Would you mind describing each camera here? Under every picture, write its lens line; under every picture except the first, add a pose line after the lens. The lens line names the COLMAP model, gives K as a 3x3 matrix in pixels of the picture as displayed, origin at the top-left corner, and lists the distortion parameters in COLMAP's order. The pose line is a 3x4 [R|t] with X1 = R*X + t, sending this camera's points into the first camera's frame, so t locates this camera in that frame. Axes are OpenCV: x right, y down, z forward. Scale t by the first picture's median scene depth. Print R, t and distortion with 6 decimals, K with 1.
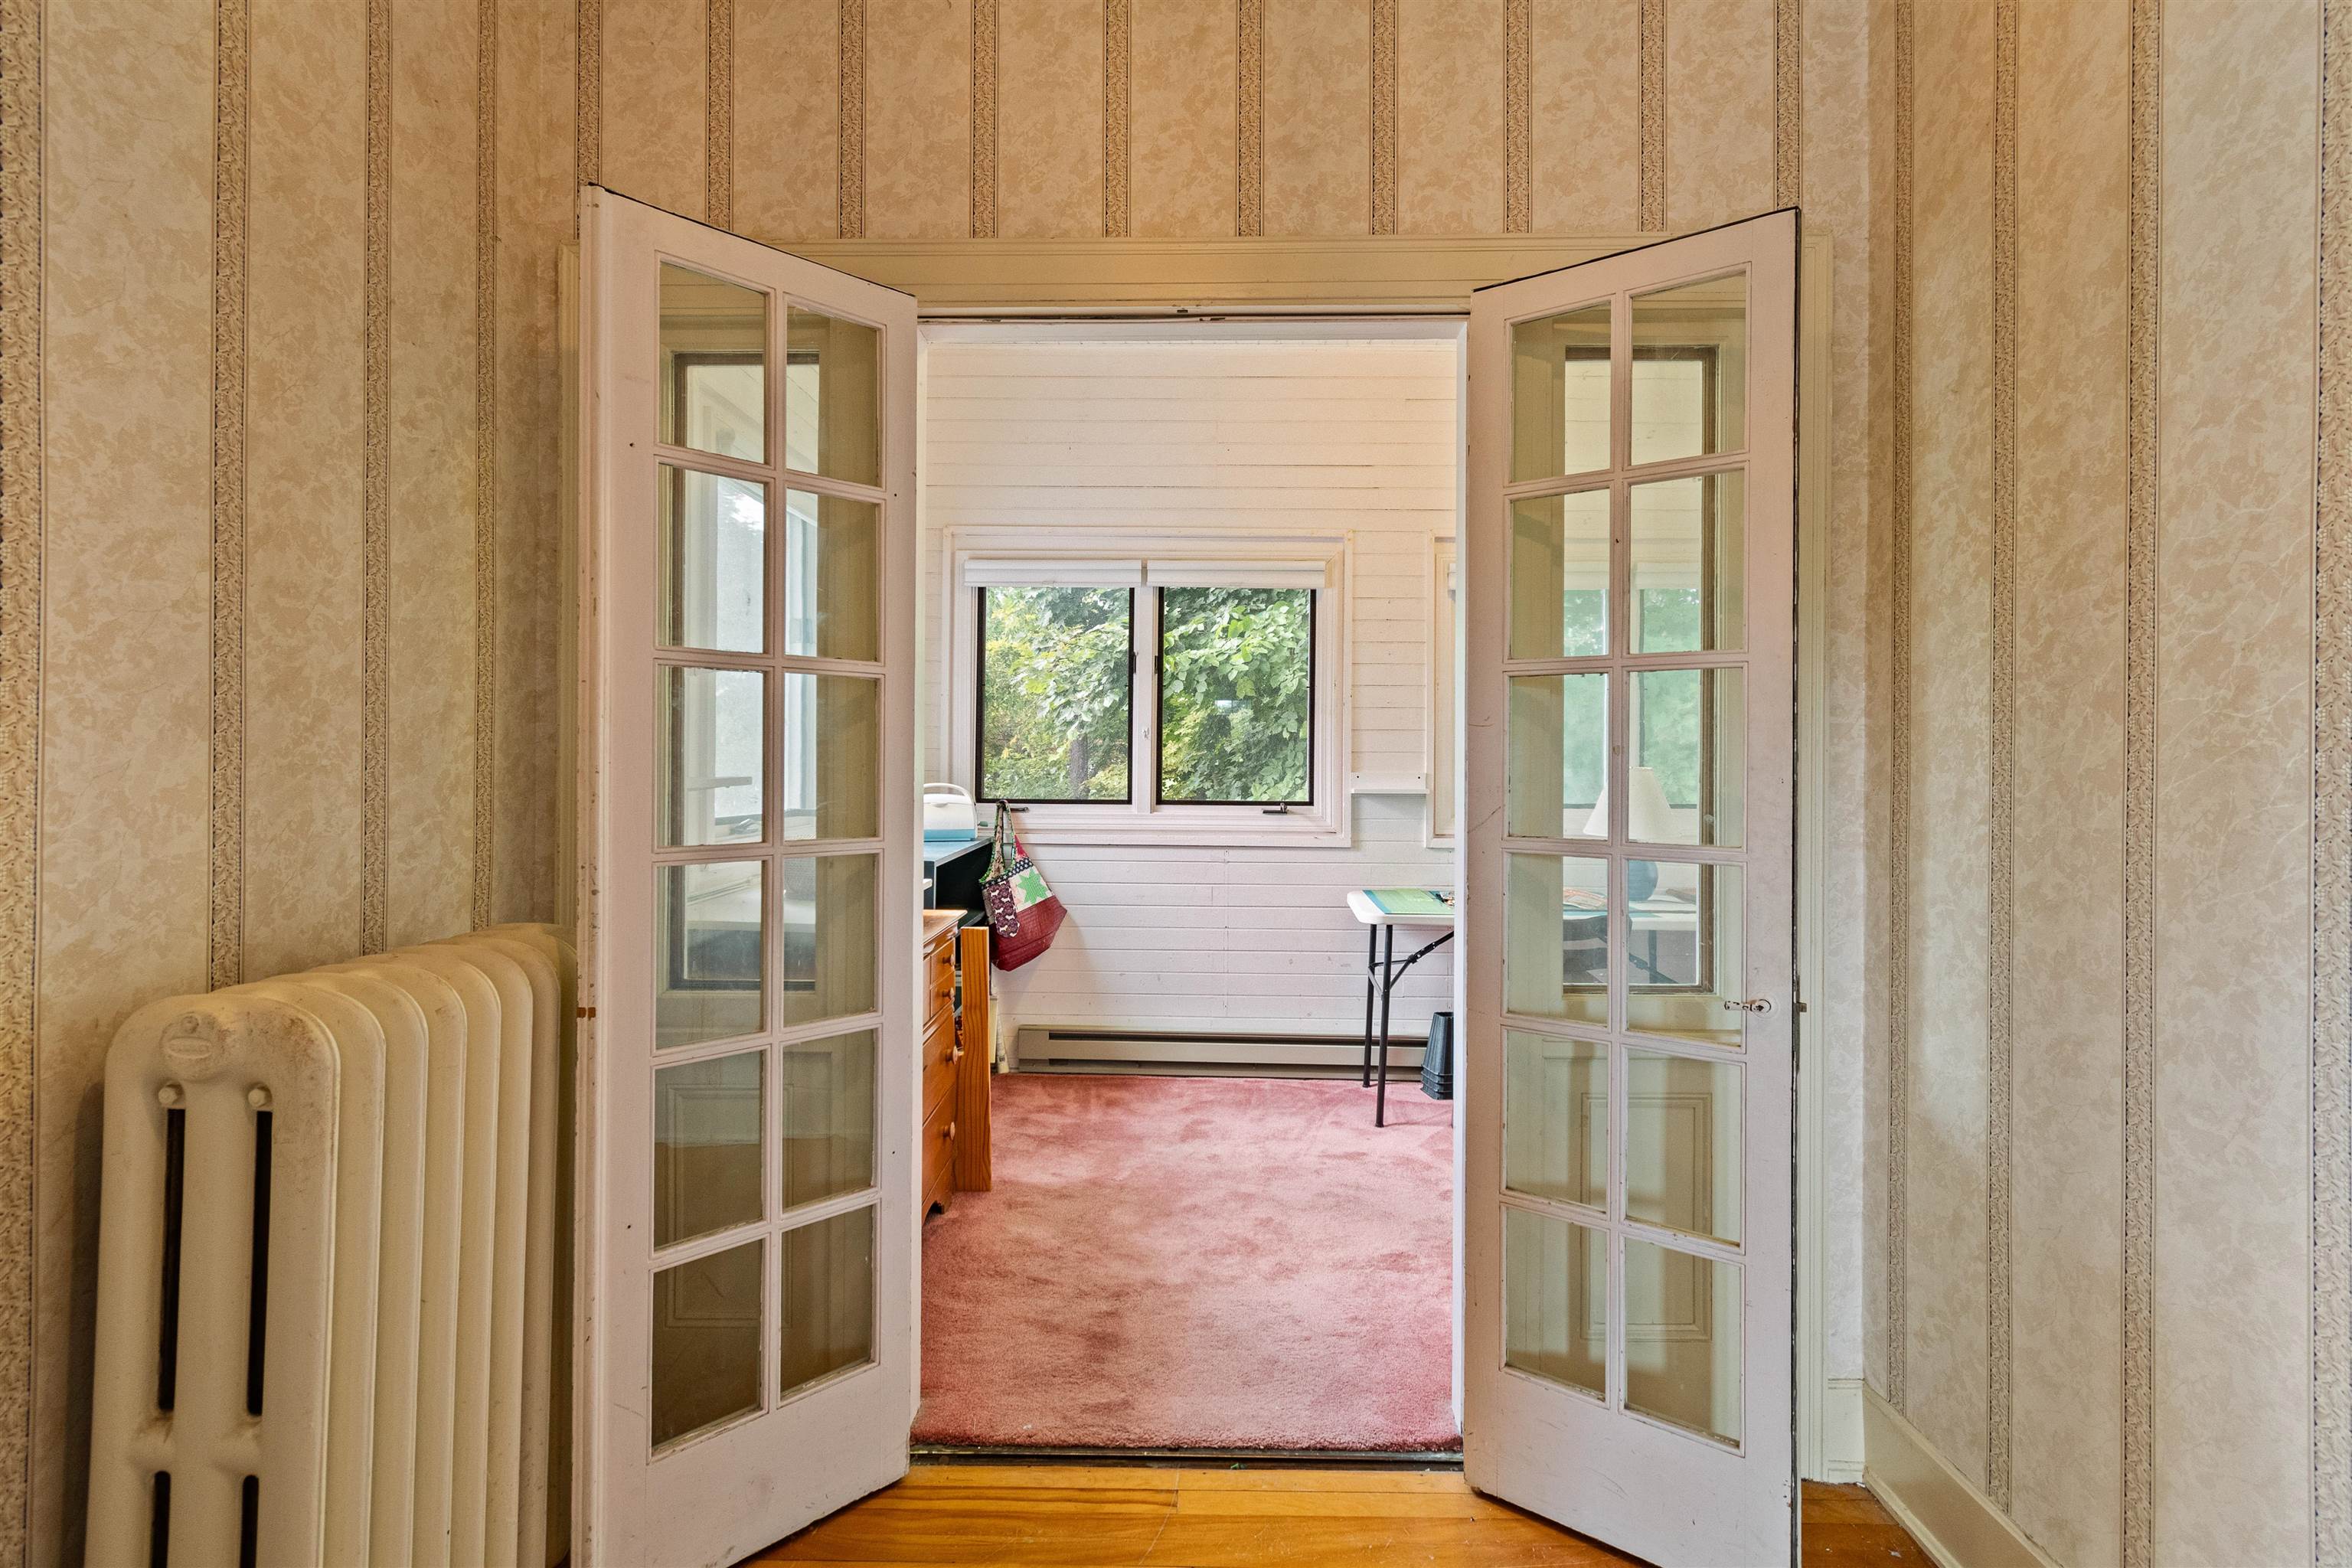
lens RADIAL K [[1077.2, 0, 1189.7], [0, 1077.2, 737.5], [0, 0, 1]] dist [0.001141, 0.000190]
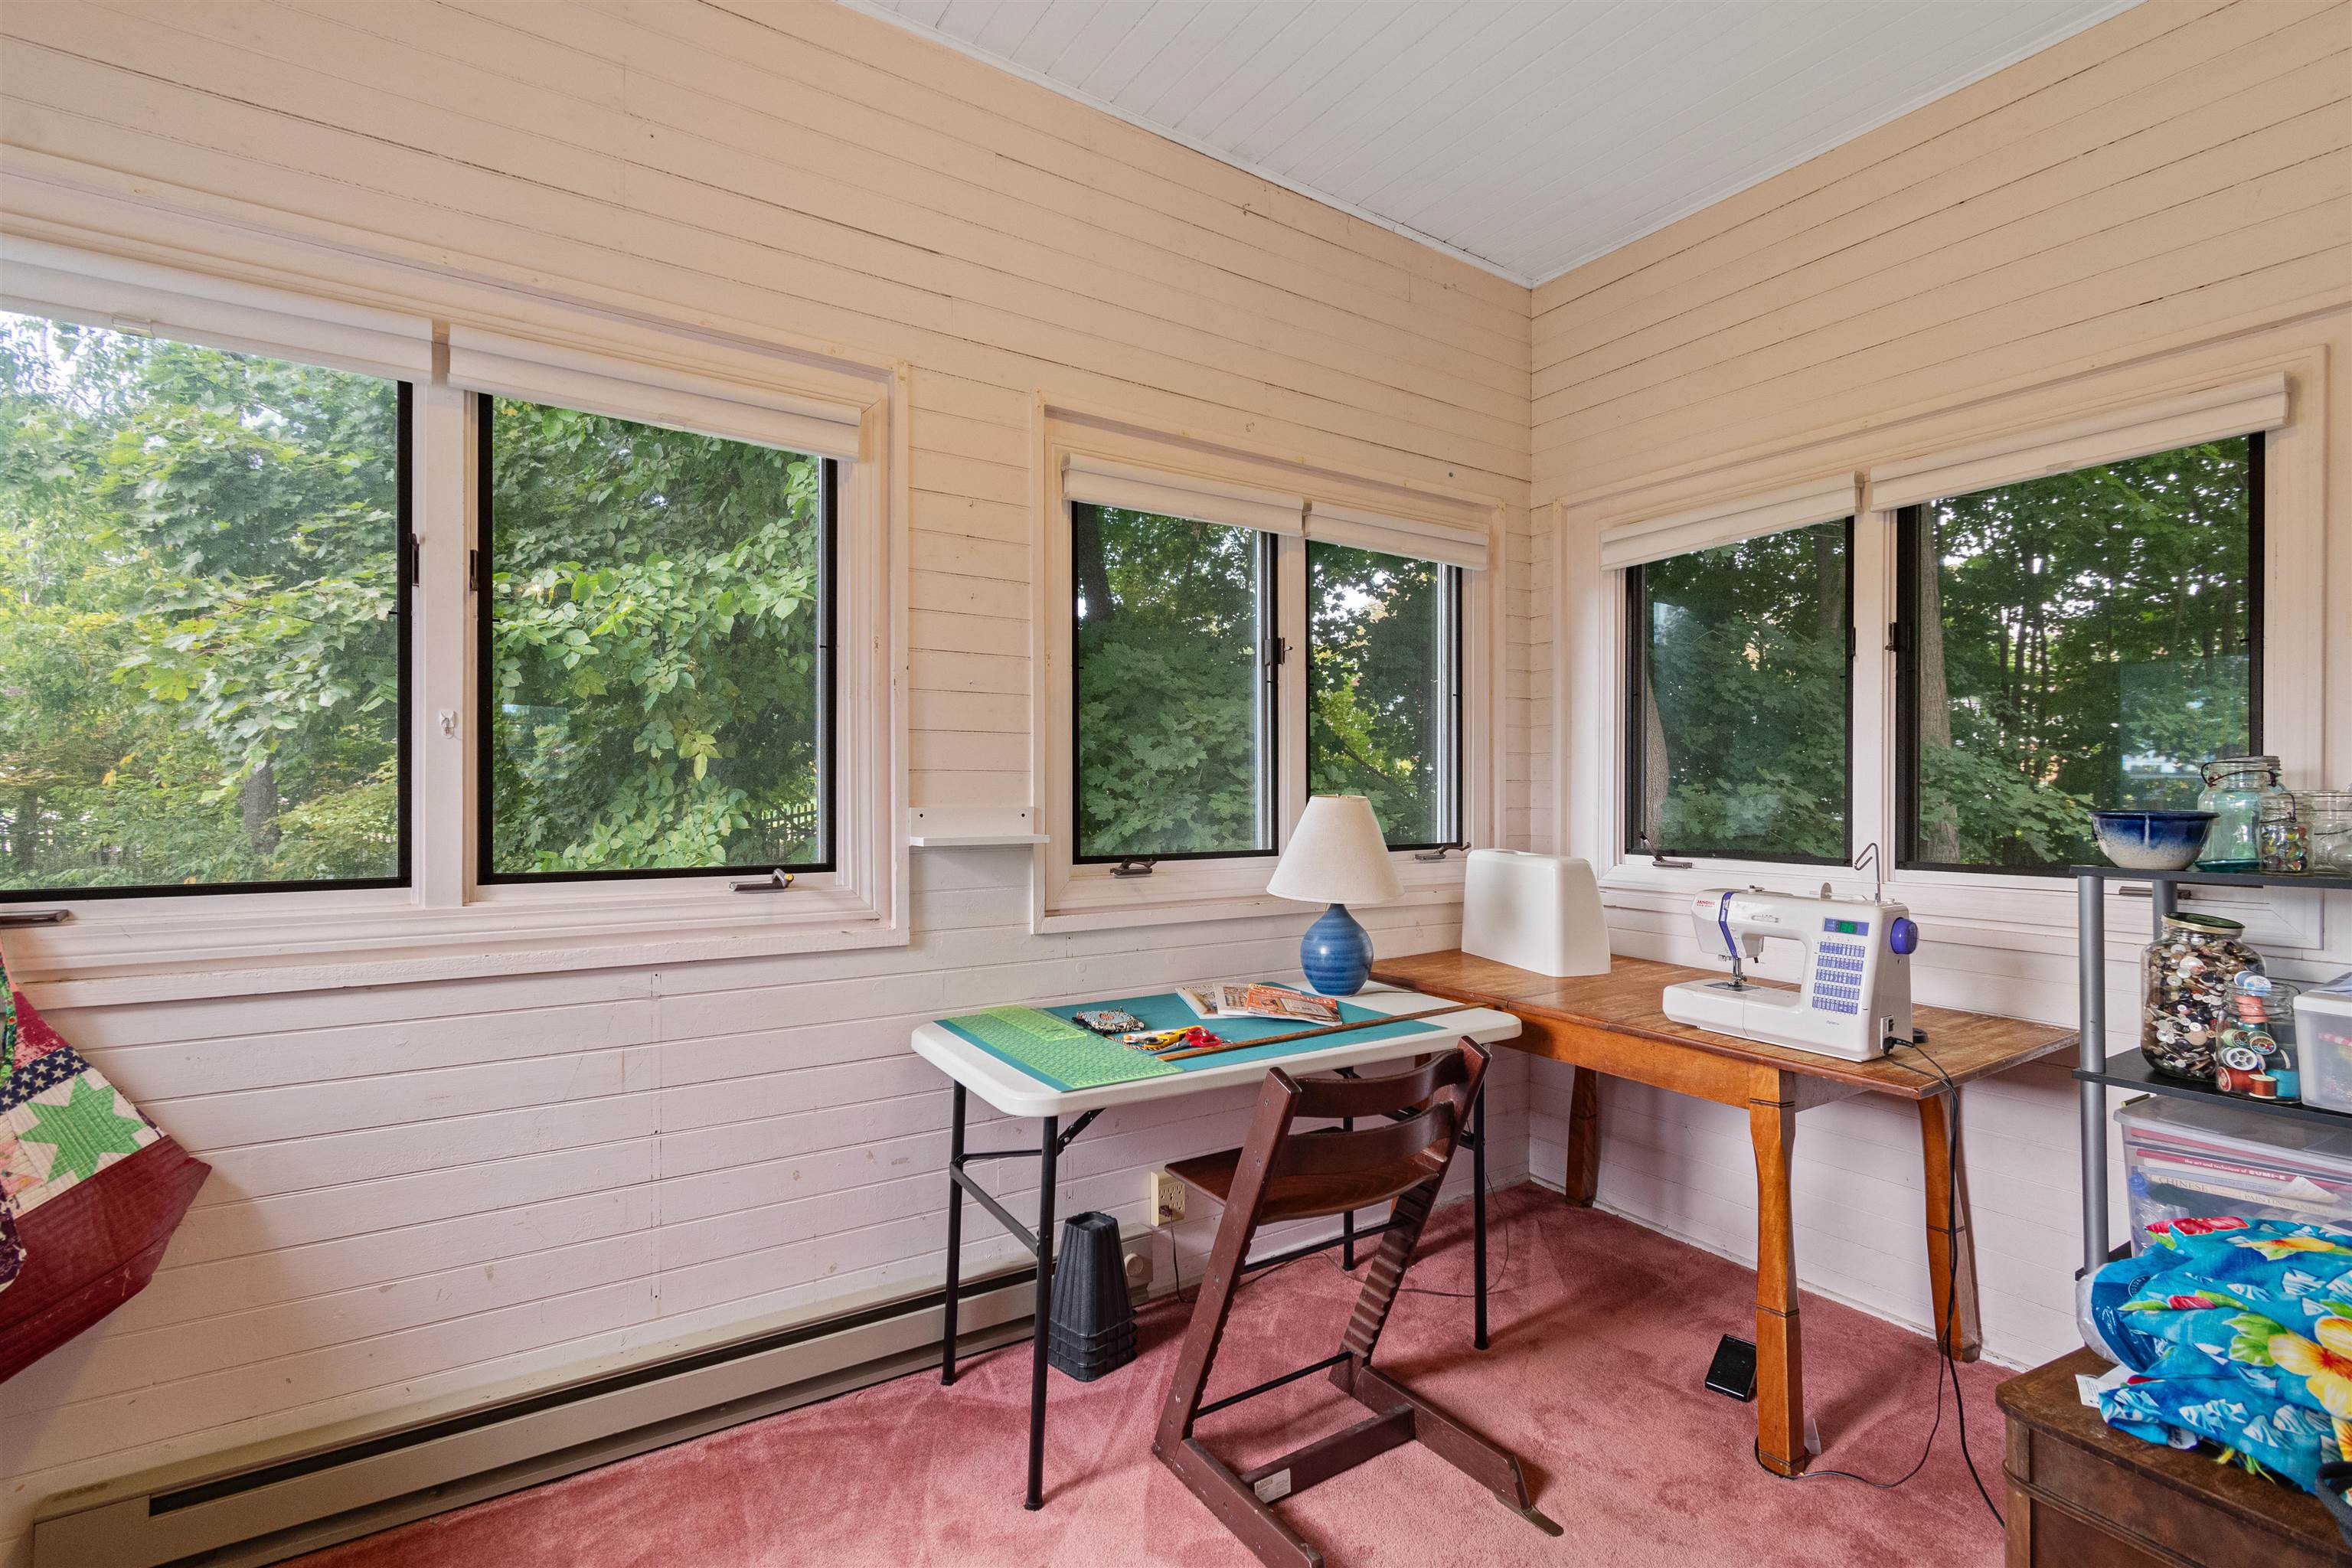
lens RADIAL K [[1053.6, 0, 1178.7], [0, 1053.6, 802.4], [0, 0, 1]] dist [0.000849, -0.001833]
pose [[0.821934, -0.007528, 0.569532, -0.041310], [-0.009898, 0.999573, 0.027496, 0.013773], [-0.569496, -0.028238, 0.821509, 0.482716]]
